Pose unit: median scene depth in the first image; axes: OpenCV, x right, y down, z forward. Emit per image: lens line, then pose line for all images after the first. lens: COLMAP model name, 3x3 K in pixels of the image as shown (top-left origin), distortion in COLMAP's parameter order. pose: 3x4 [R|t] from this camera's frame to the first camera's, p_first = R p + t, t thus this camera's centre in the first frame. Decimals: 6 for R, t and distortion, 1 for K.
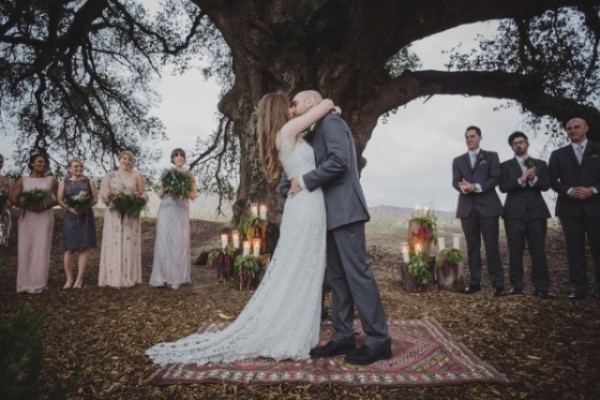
lens RADIAL K [[394.0, 0, 300.0], [0, 394.0, 200.0], [0, 0, 1]] dist [0.042825, -0.000446]
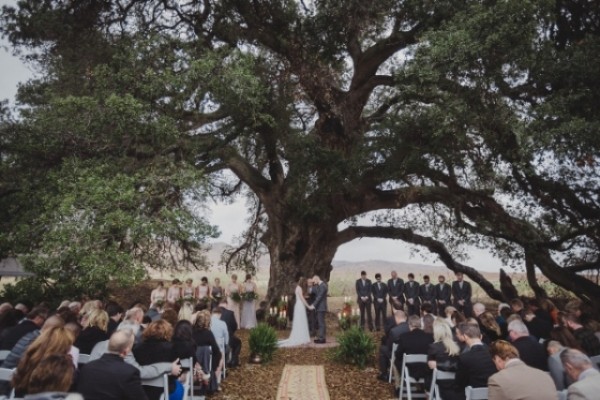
lens RADIAL K [[373.0, 0, 300.0], [0, 373.0, 200.0], [0, 0, 1]] dist [0.026066, 0.000251]
pose [[0.999886, 0.005215, 0.014153, -0.049193], [-0.003212, 0.990423, -0.138029, -0.300263], [-0.014738, 0.137968, 0.990327, -1.633101]]
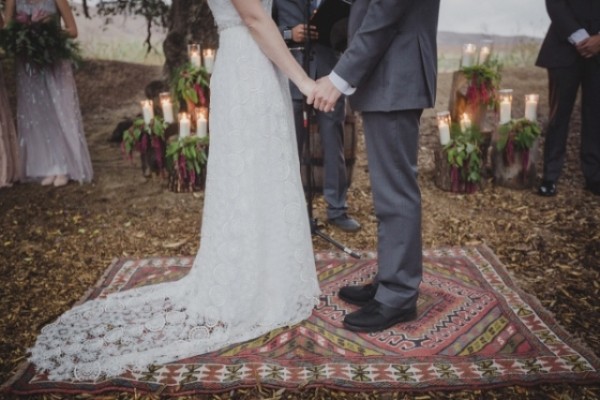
lens RADIAL K [[573.5, 0, 300.0], [0, 573.5, 200.0], [0, 0, 1]] dist [0.113781, 0.001905]
pose [[0.999392, -0.020370, 0.028286, 0.014686], [0.011115, 0.955350, 0.295266, -0.028020], [-0.033038, -0.294772, 0.954996, 0.116168]]
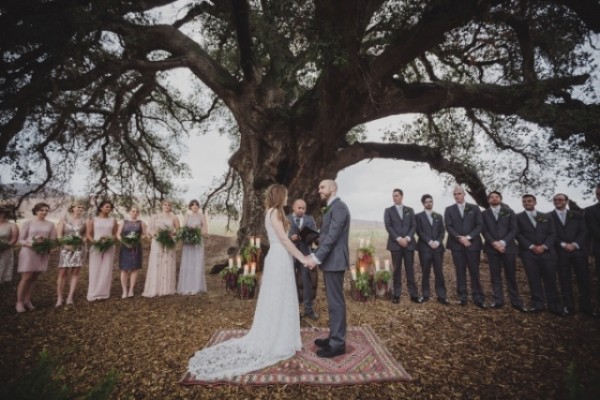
lens RADIAL K [[277.8, 0, 300.0], [0, 277.8, 200.0], [0, 0, 1]] dist [-0.012802, 0.000431]
pose [[0.998612, 0.010158, 0.051671, 0.007038], [-0.007716, 0.998853, -0.047249, -0.089974], [-0.052092, 0.046785, 0.997546, -0.044231]]
